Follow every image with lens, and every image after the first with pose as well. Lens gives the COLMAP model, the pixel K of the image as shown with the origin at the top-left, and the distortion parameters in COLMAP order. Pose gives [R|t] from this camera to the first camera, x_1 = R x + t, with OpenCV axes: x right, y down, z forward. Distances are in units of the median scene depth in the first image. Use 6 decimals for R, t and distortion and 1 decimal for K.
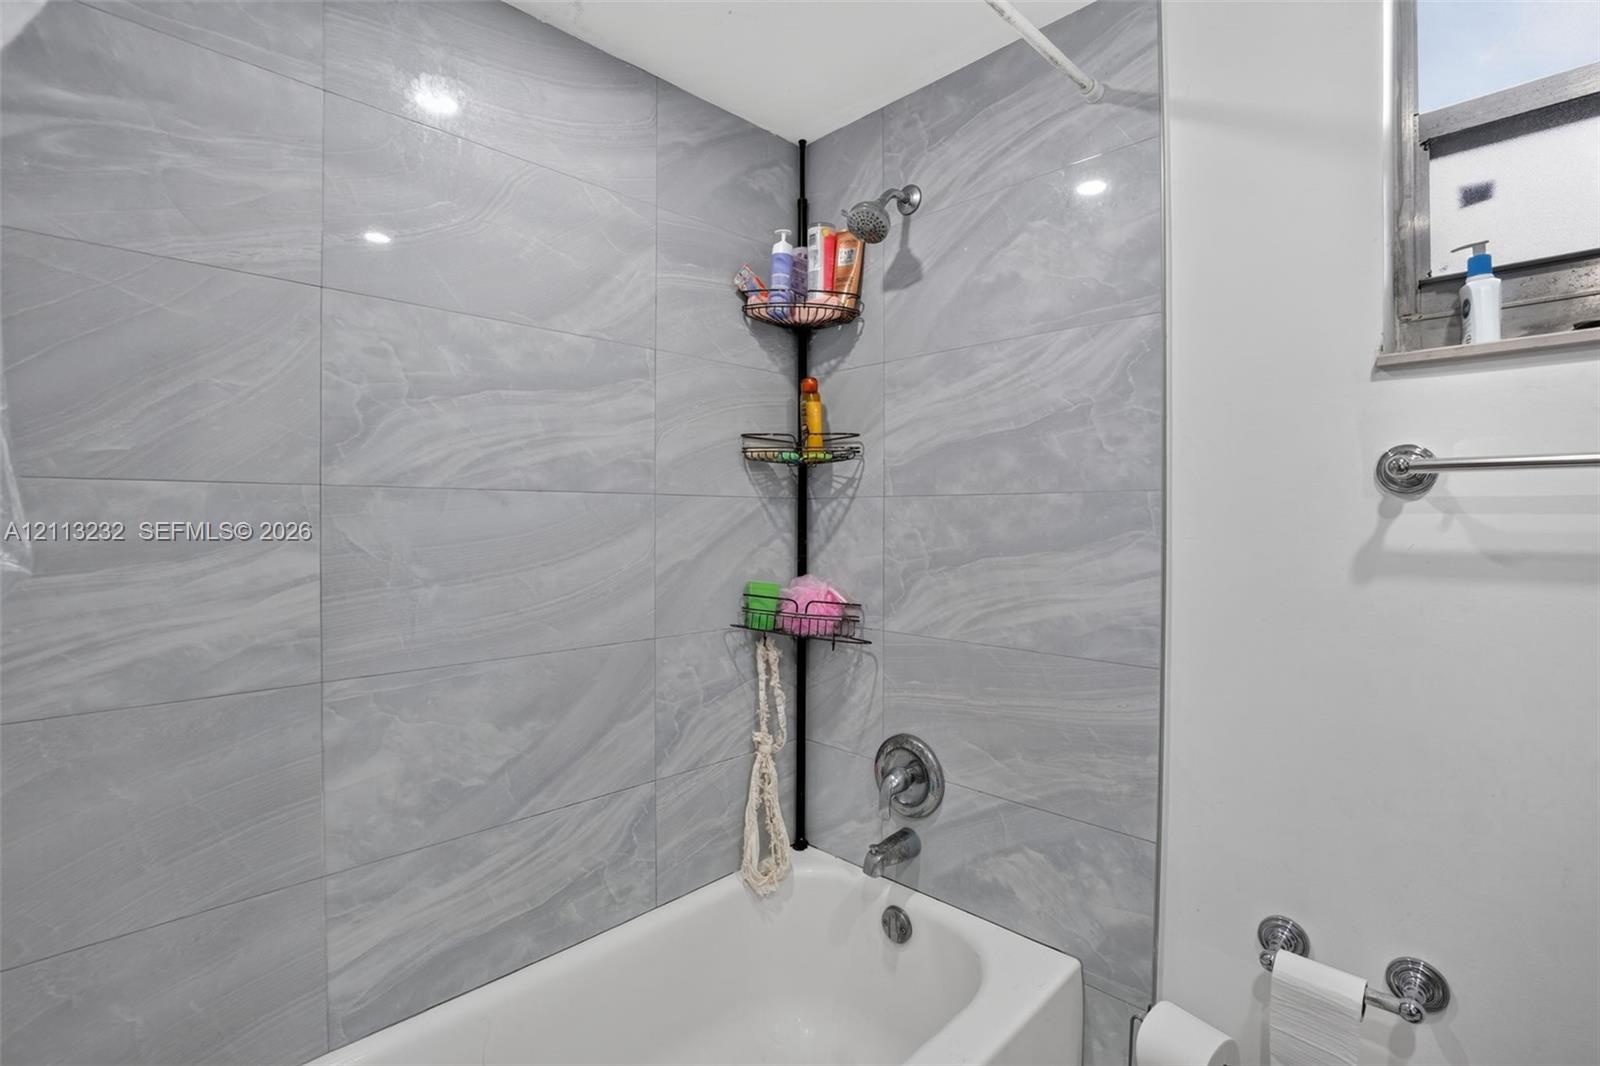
lens RADIAL K [[729.7, 0, 809.4], [0, 729.7, 528.5], [0, 0, 1]] dist [-0.024635, 0.002338]
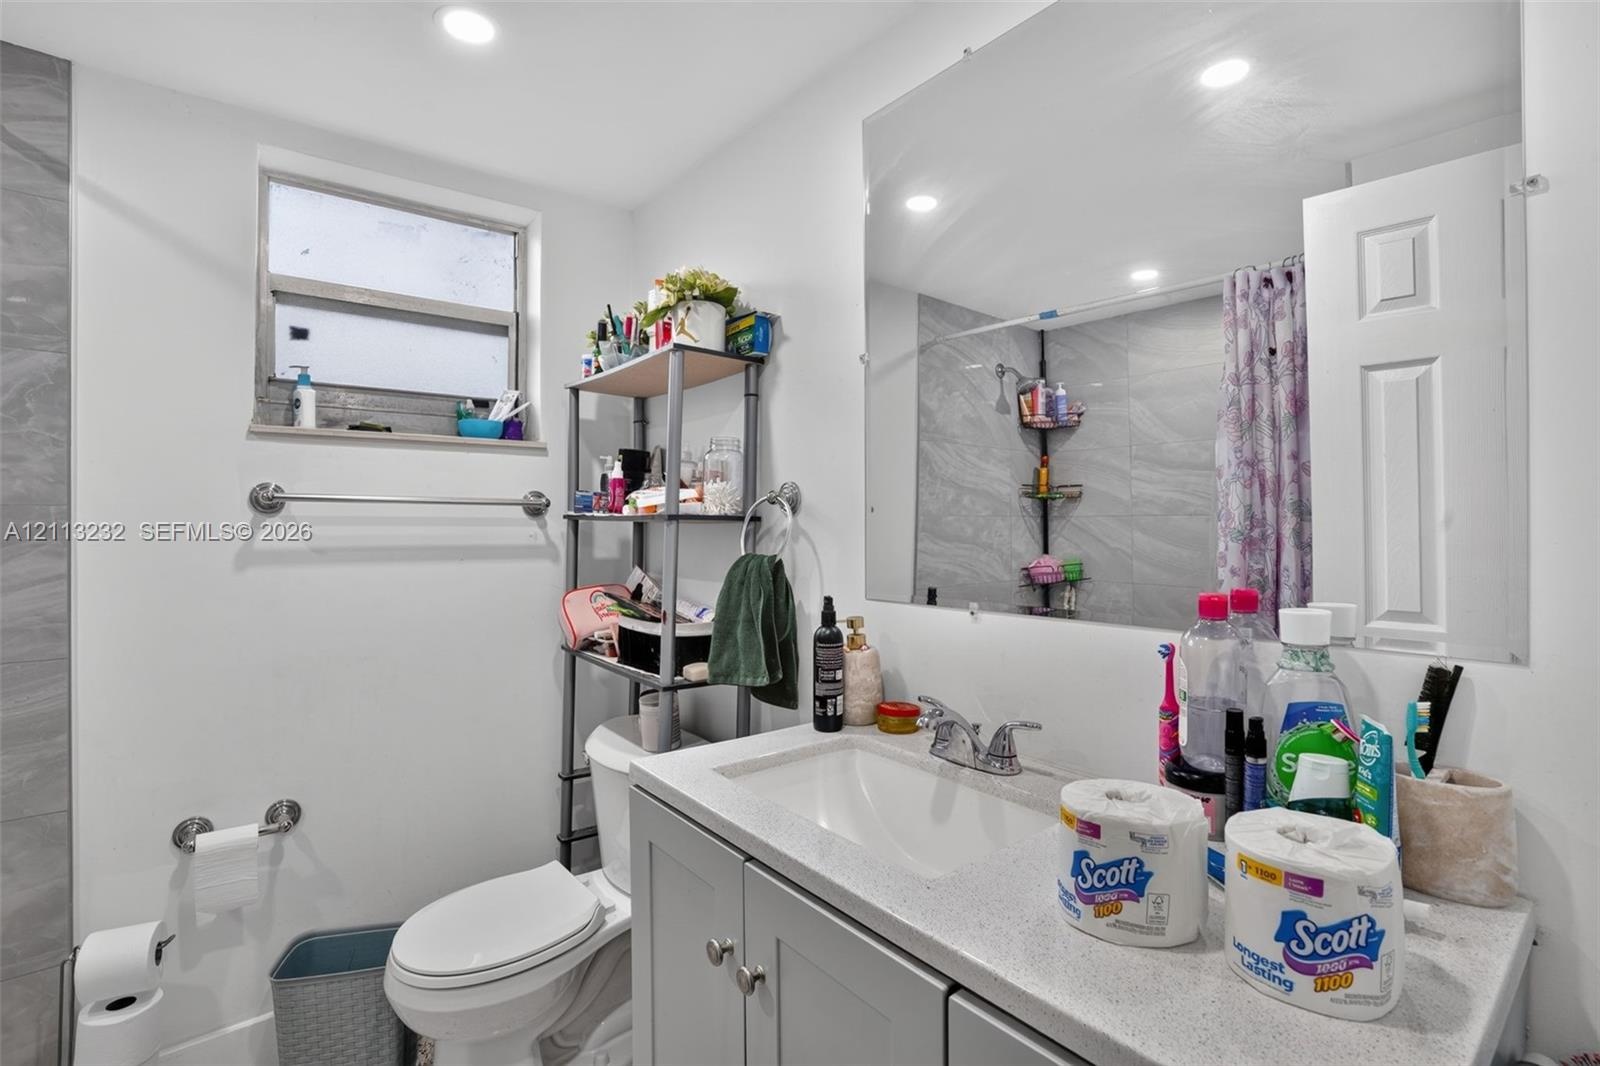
lens RADIAL K [[729.7, 0, 808.7], [0, 729.7, 525.1], [0, 0, 1]] dist [-0.024635, 0.002338]
pose [[0.116362, -0.004820, 0.993195, -0.602227], [0.011810, 0.999924, 0.003469, -0.012889], [-0.993137, 0.011326, 0.116410, -0.374654]]
